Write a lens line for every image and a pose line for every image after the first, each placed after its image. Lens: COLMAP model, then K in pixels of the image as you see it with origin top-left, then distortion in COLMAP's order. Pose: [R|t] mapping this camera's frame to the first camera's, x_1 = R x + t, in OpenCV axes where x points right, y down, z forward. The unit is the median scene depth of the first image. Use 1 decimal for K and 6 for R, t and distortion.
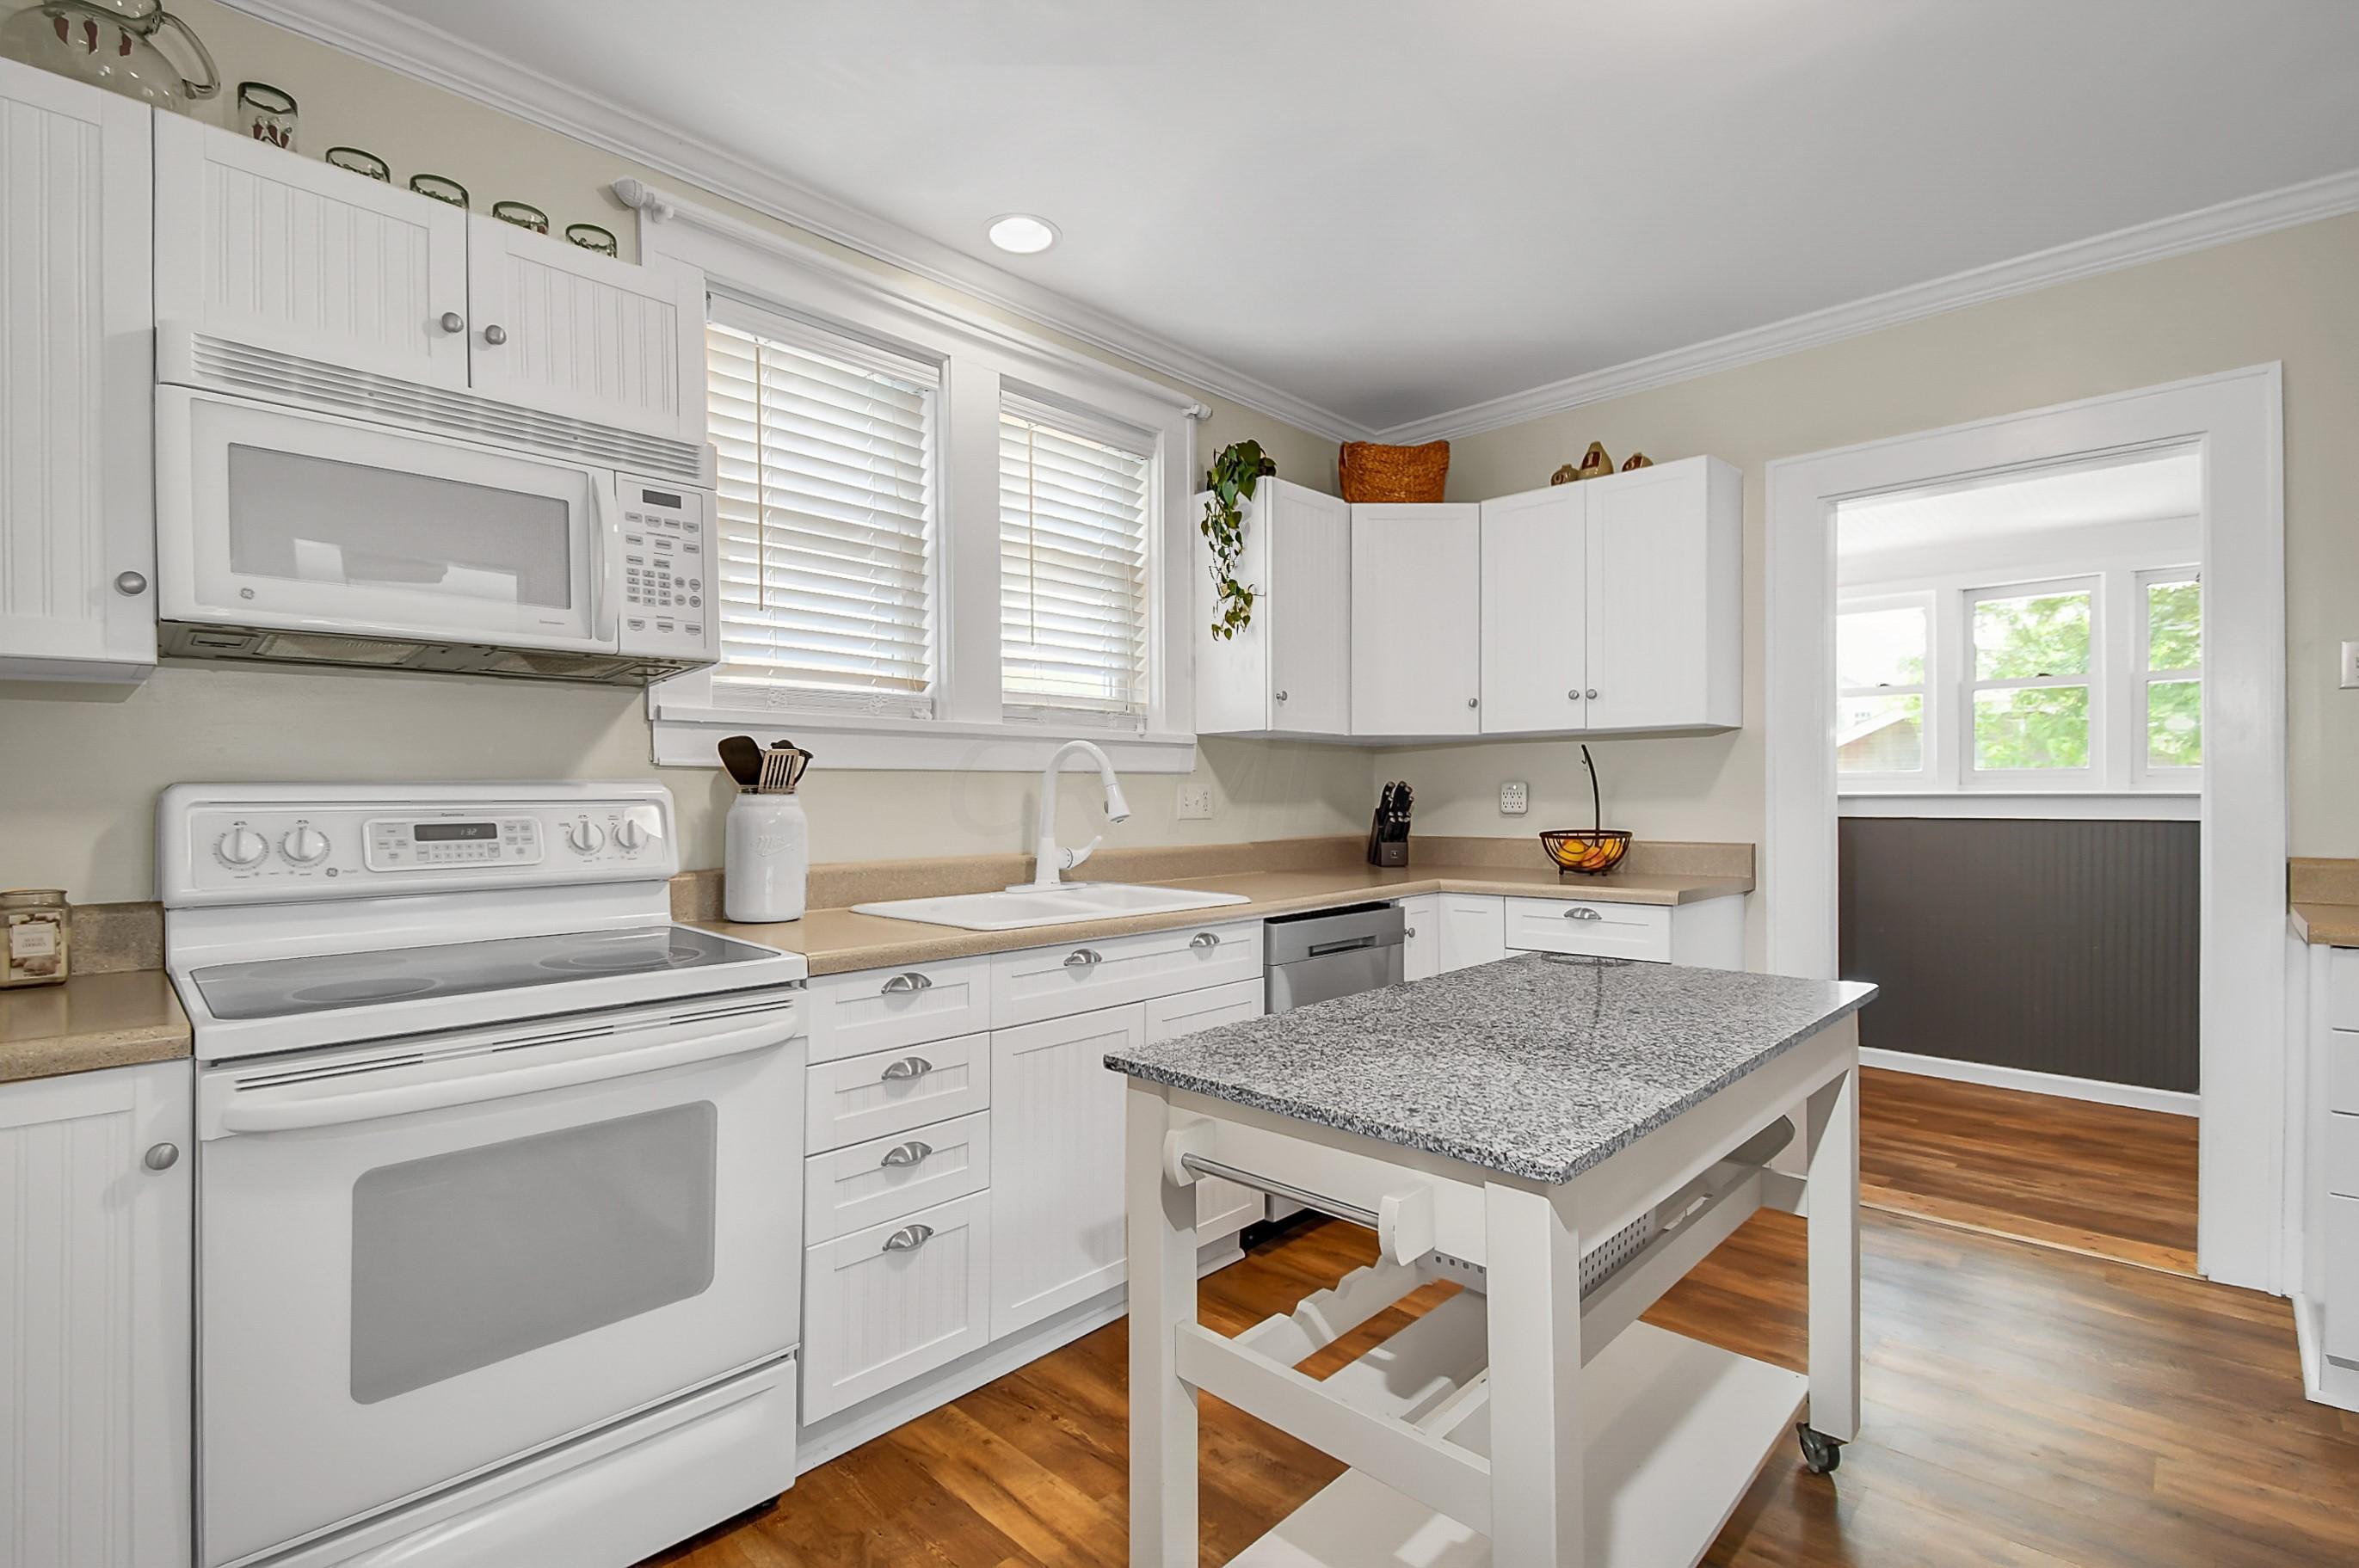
lens RADIAL K [[1081.3, 0, 1182.3], [0, 1081.3, 798.1], [0, 0, 1]] dist [-0.002066, -0.001732]
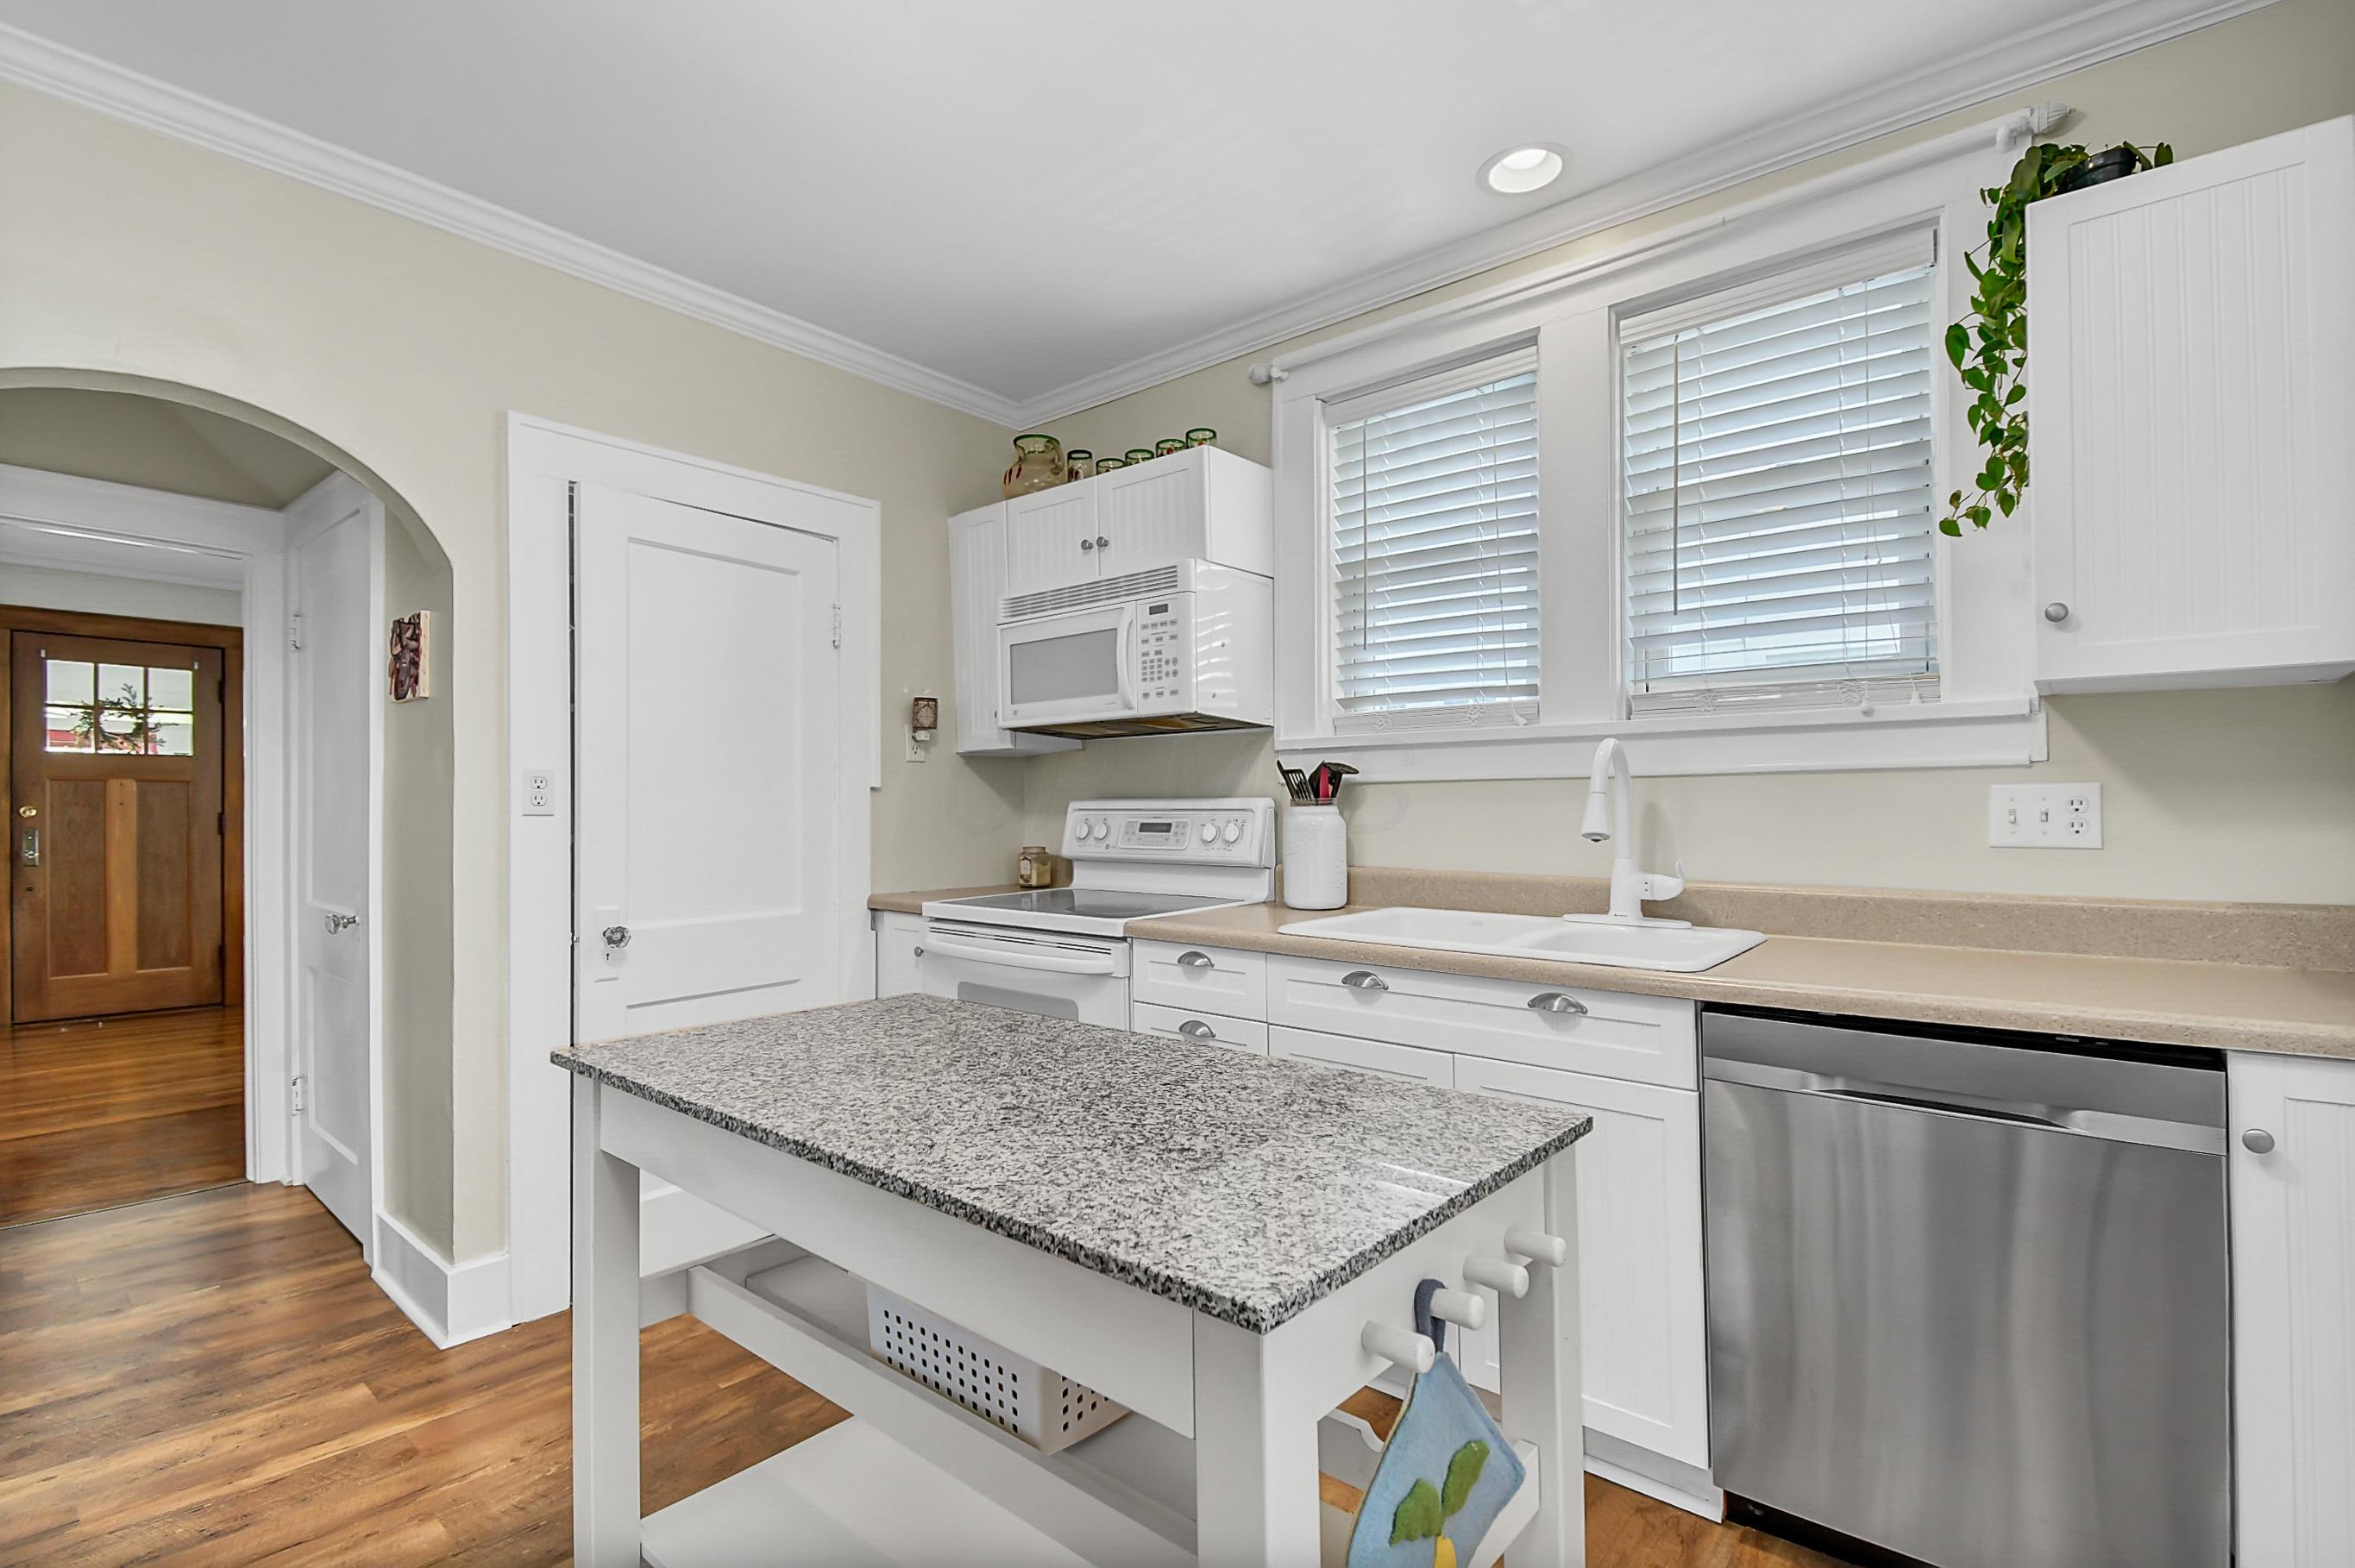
lens RADIAL K [[1079.5, 0, 1183.2], [0, 1079.5, 801.7], [0, 0, 1]] dist [-0.002066, -0.001732]
pose [[0.042048, 0.003199, -0.999110, 0.994933], [0.003597, 0.999988, 0.003354, -0.014251], [0.999109, -0.003735, 0.042036, 0.949308]]
